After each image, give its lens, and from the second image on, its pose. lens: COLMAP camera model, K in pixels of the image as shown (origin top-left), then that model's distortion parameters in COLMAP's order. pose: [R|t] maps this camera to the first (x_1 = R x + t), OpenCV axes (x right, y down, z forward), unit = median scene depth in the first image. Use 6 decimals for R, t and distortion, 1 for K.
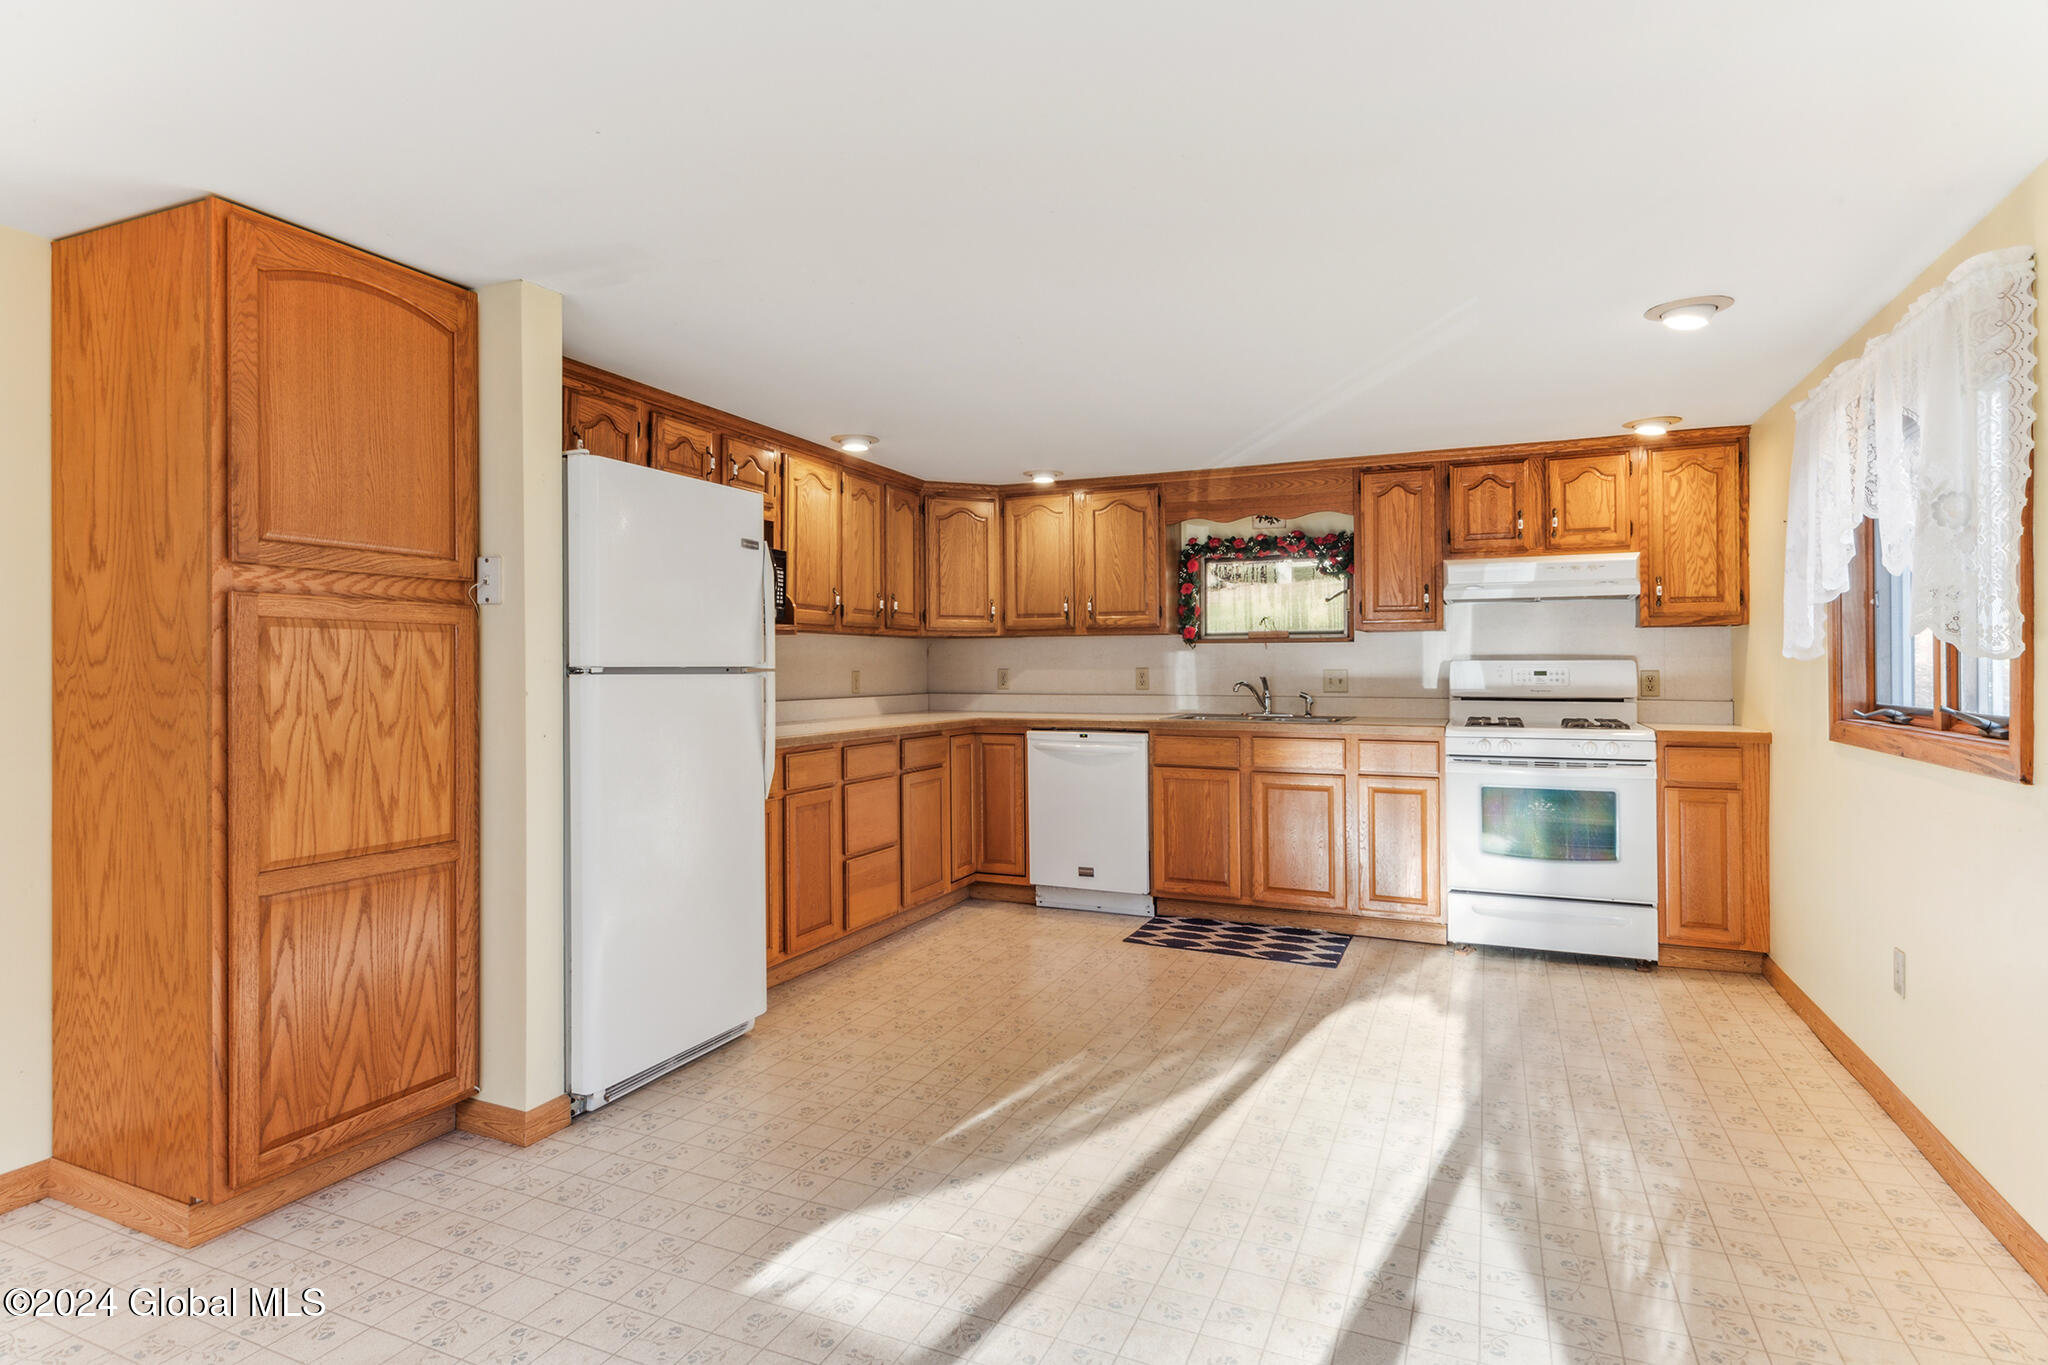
lens RADIAL K [[1050.5, 0, 1022.7], [0, 1050.5, 661.6], [0, 0, 1]] dist [0.003499, 0.000368]
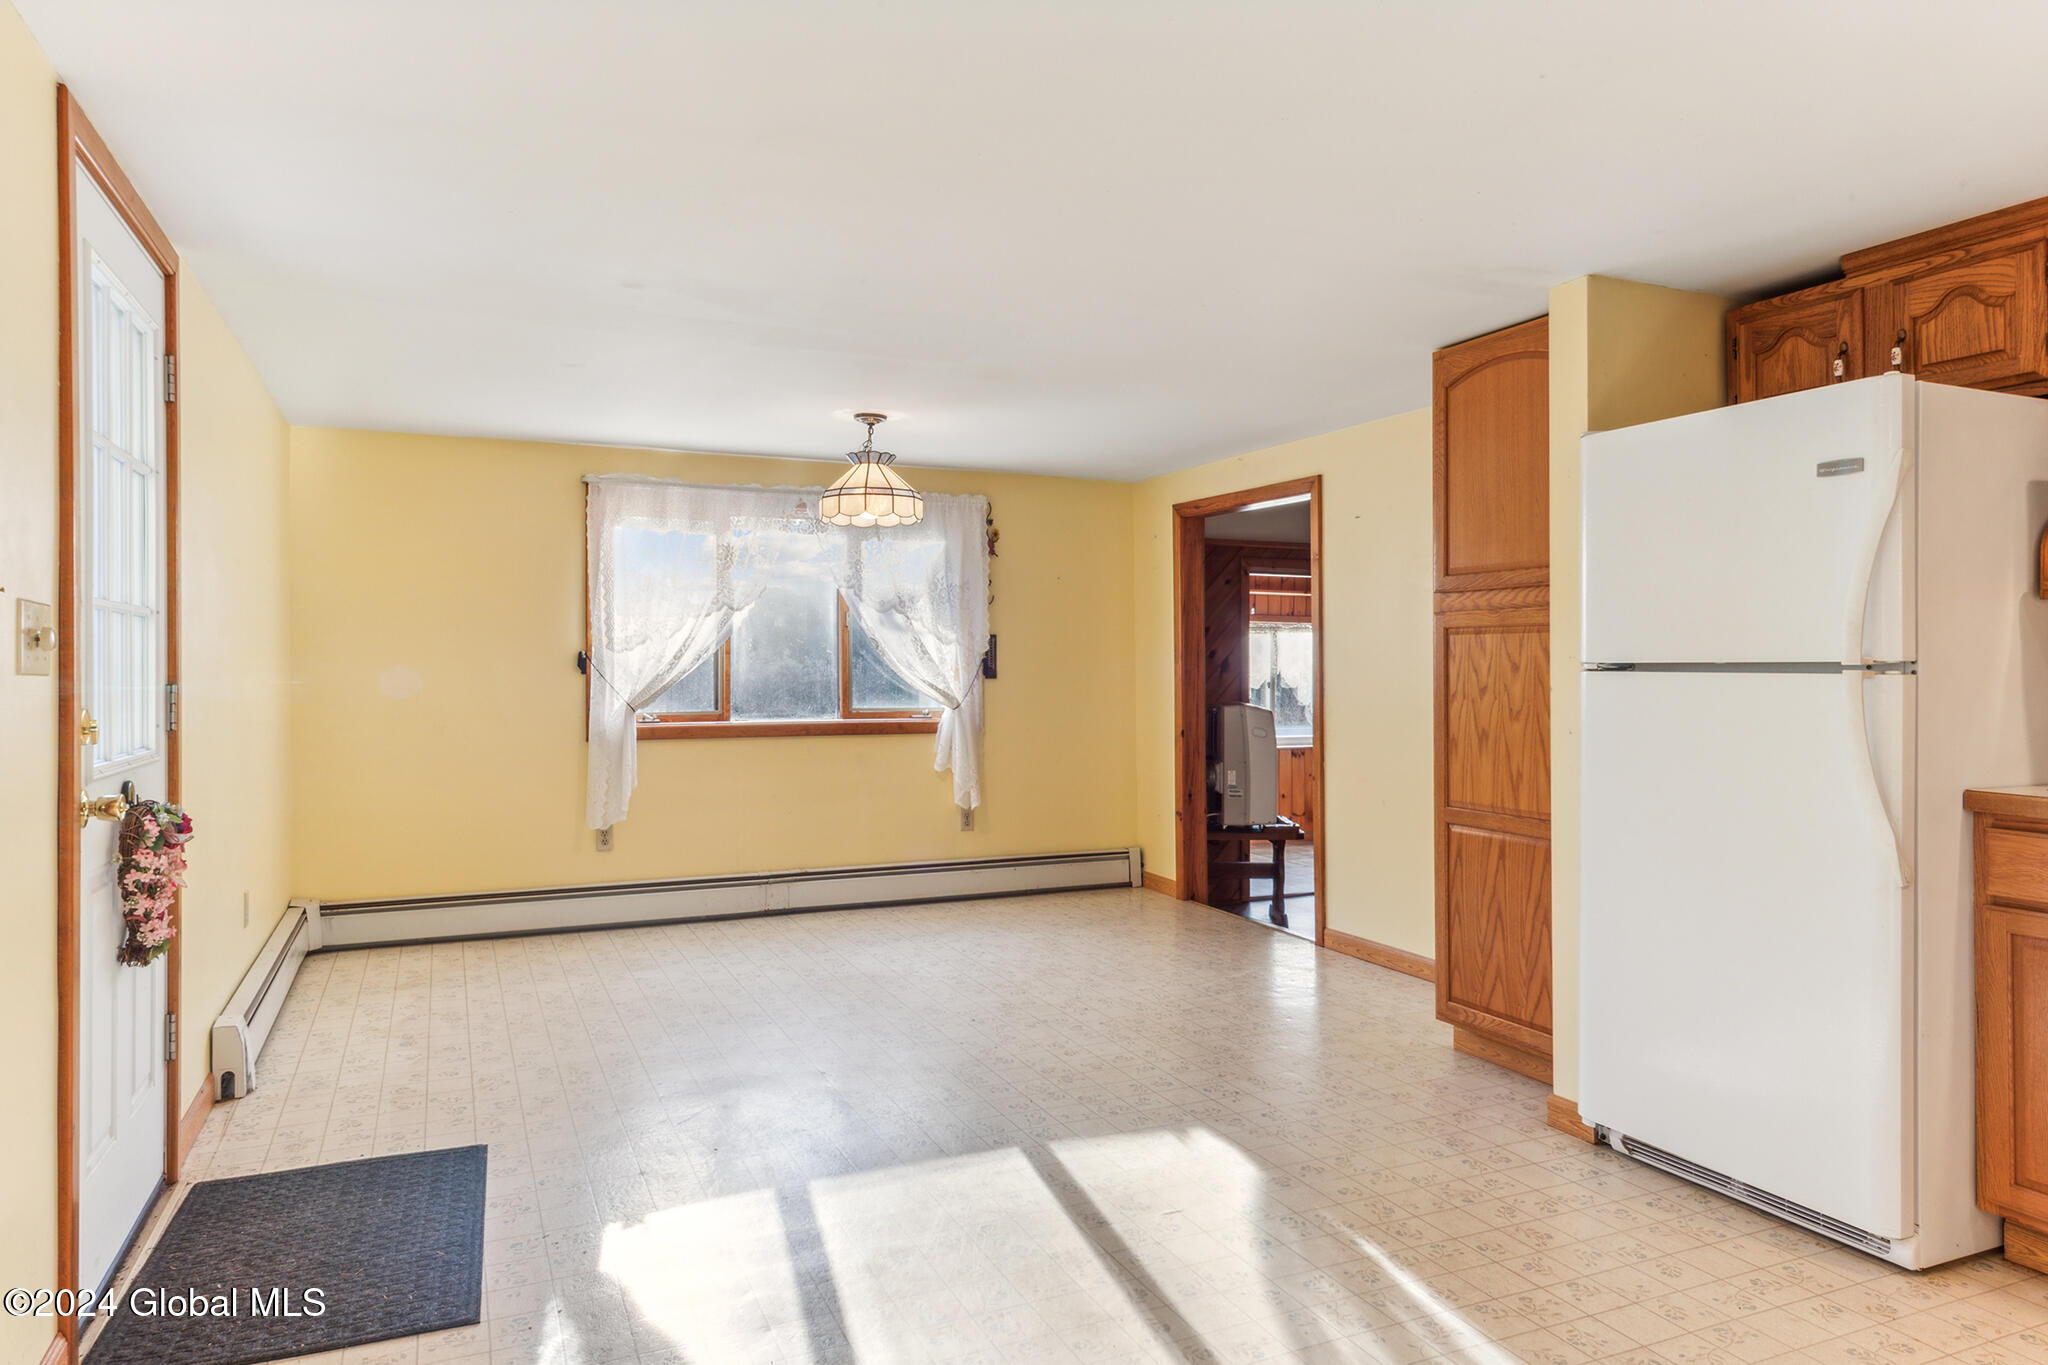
lens RADIAL K [[1300.3, 0, 1024.0], [0, 1300.3, 681.5], [0, 0, 1]] dist [-0.005986, -0.001011]
pose [[-0.671998, 0.012180, -0.740452, 0.883366], [0.005348, 0.999918, 0.011594, 0.005929], [0.740533, 0.003831, -0.672009, 1.588959]]
